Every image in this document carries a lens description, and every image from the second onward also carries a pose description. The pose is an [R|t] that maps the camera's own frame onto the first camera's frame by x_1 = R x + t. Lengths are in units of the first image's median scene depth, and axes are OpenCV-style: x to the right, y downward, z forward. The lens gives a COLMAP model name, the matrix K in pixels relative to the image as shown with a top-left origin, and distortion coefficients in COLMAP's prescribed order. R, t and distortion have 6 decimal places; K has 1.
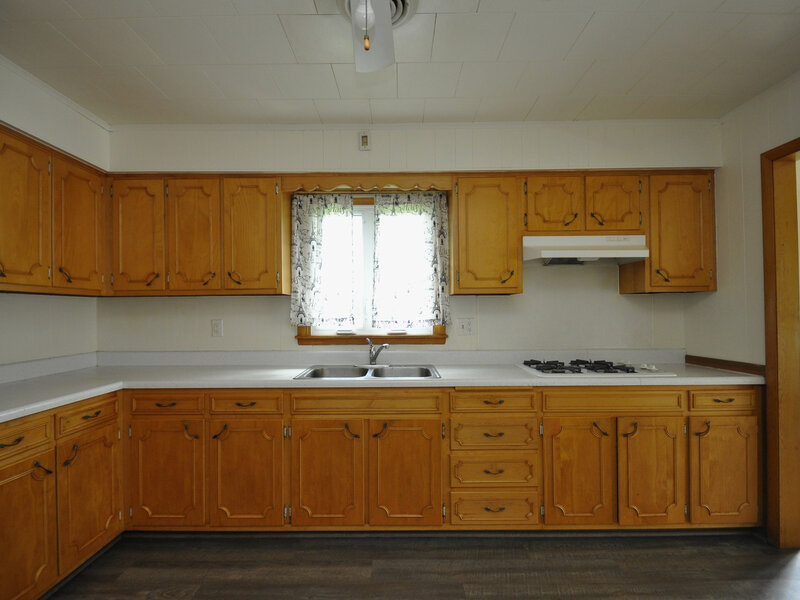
lens RADIAL K [[392.3, 0, 398.0], [0, 392.3, 310.5], [0, 0, 1]] dist [-0.001724, -0.001607]
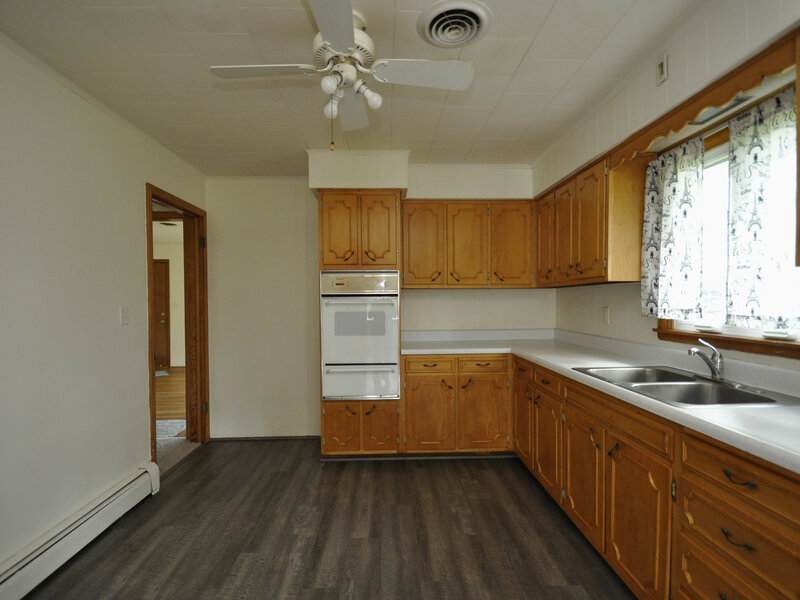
lens RADIAL K [[392.3, 0, 398.0], [0, 392.3, 310.5], [0, 0, 1]] dist [-0.001724, -0.001607]
pose [[0.050786, 0.034565, -0.998111, 0.575047], [0.011176, 0.999319, 0.035175, -0.010375], [0.998647, -0.012941, 0.050365, 0.413560]]
